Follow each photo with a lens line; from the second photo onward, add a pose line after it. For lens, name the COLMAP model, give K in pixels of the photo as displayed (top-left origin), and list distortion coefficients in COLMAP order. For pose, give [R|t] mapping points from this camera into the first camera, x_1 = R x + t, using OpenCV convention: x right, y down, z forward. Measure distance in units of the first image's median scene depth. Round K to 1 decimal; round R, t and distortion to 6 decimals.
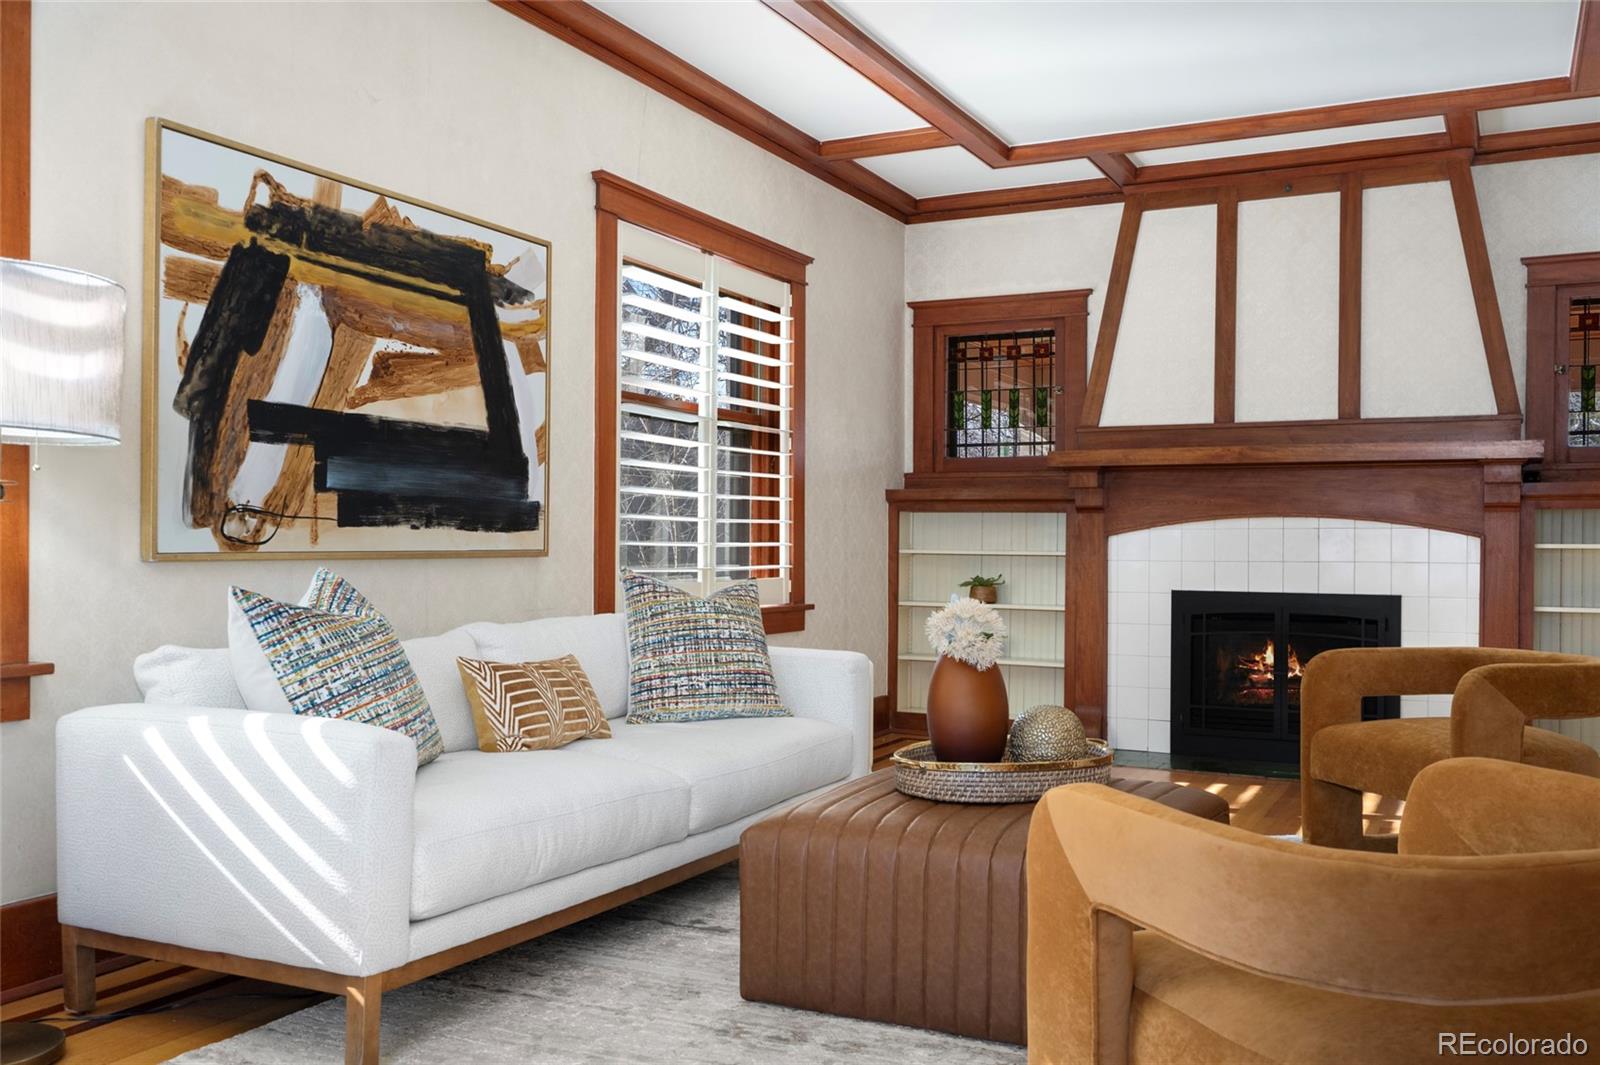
lens RADIAL K [[1429.4, 0, 826.4], [0, 1429.4, 549.7], [0, 0, 1]] dist [0.027661, 0.020013]
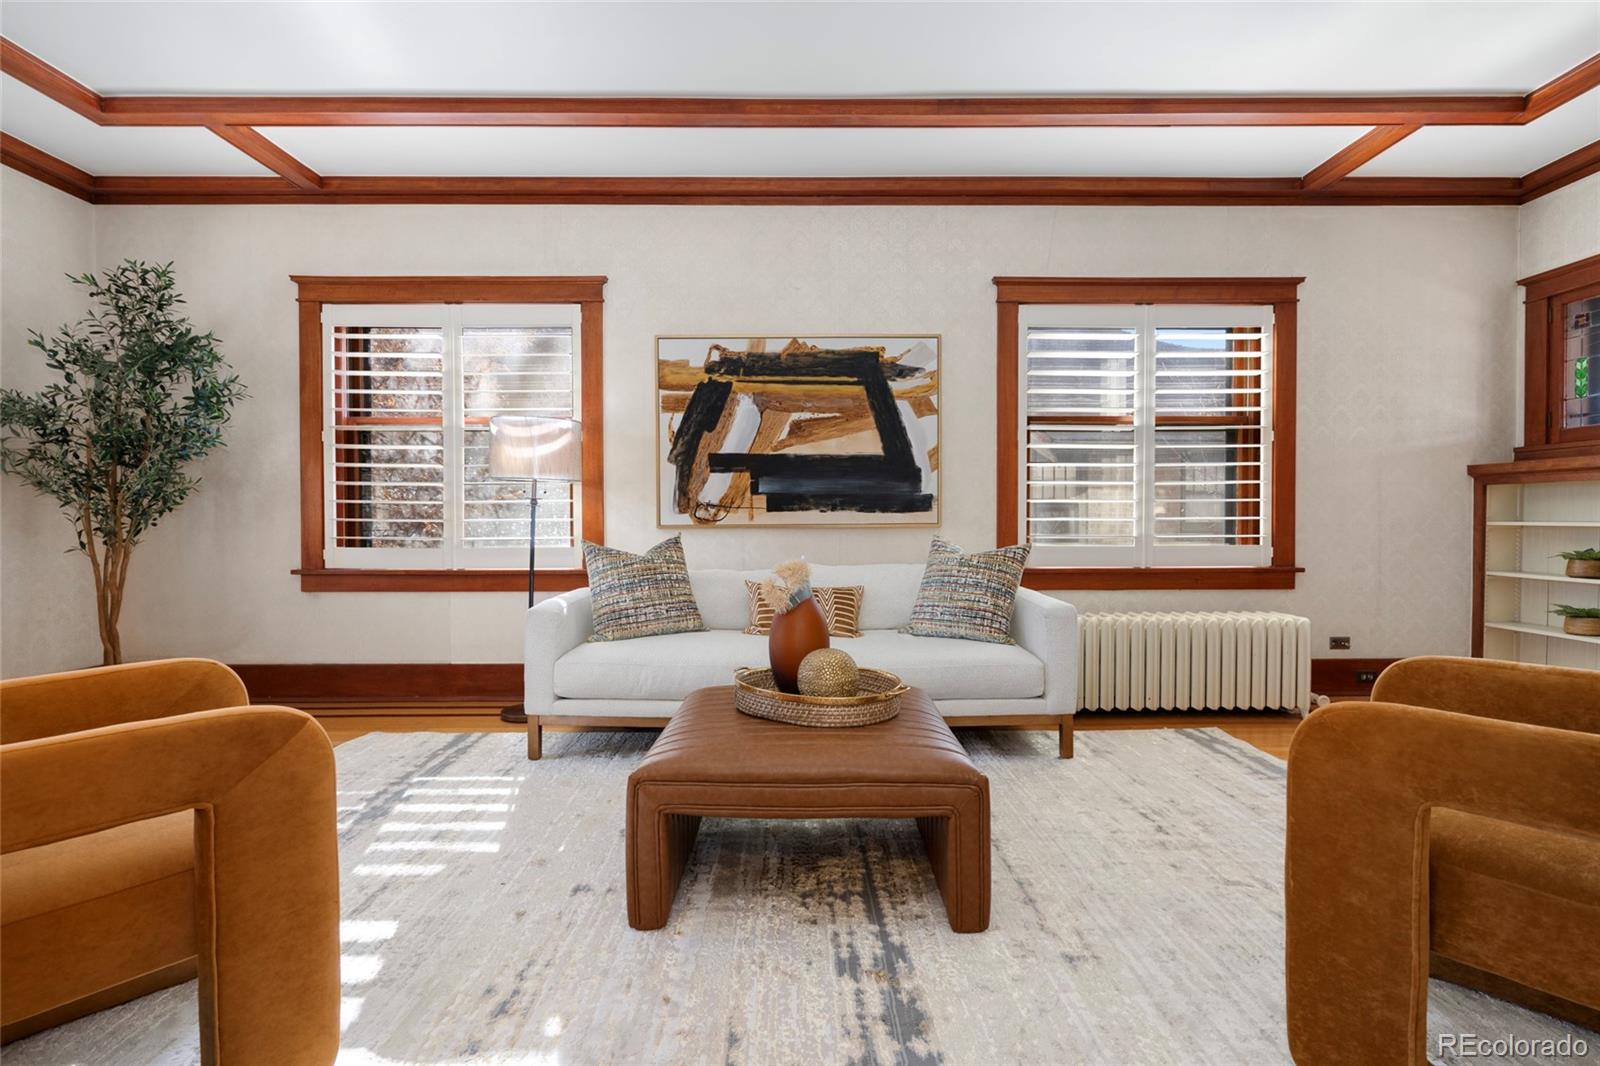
lens RADIAL K [[731.7, 0, 810.7], [0, 731.7, 539.4], [0, 0, 1]] dist [-0.007574, 0.004471]
pose [[0.441588, 0.017722, -0.897043, 0.378562], [0.001873, 0.999785, 0.020673, 0.000794], [0.897216, -0.010809, 0.441459, 0.383846]]
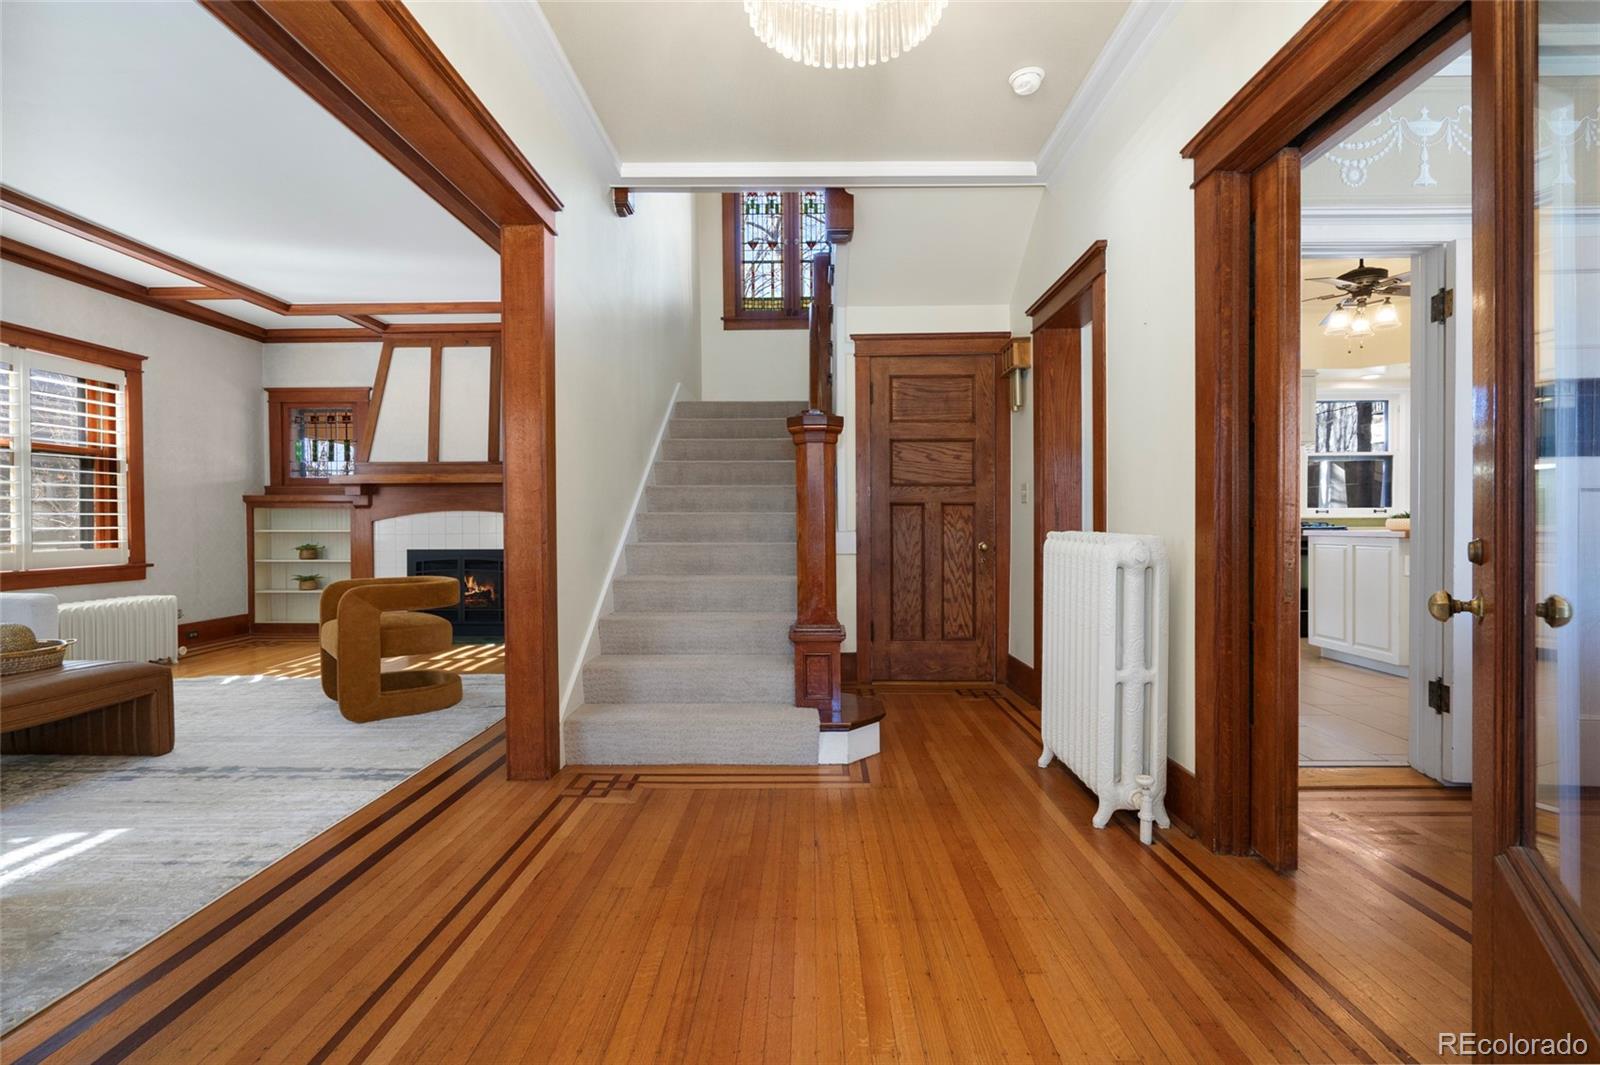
lens RADIAL K [[731.7, 0, 806.7], [0, 731.7, 527.7], [0, 0, 1]] dist [-0.007574, 0.004471]
pose [[0.910585, -0.012095, 0.413145, 0.357869], [0.011308, 0.999927, 0.004352, 0.001014], [-0.413167, 0.000709, 0.910655, -0.102528]]
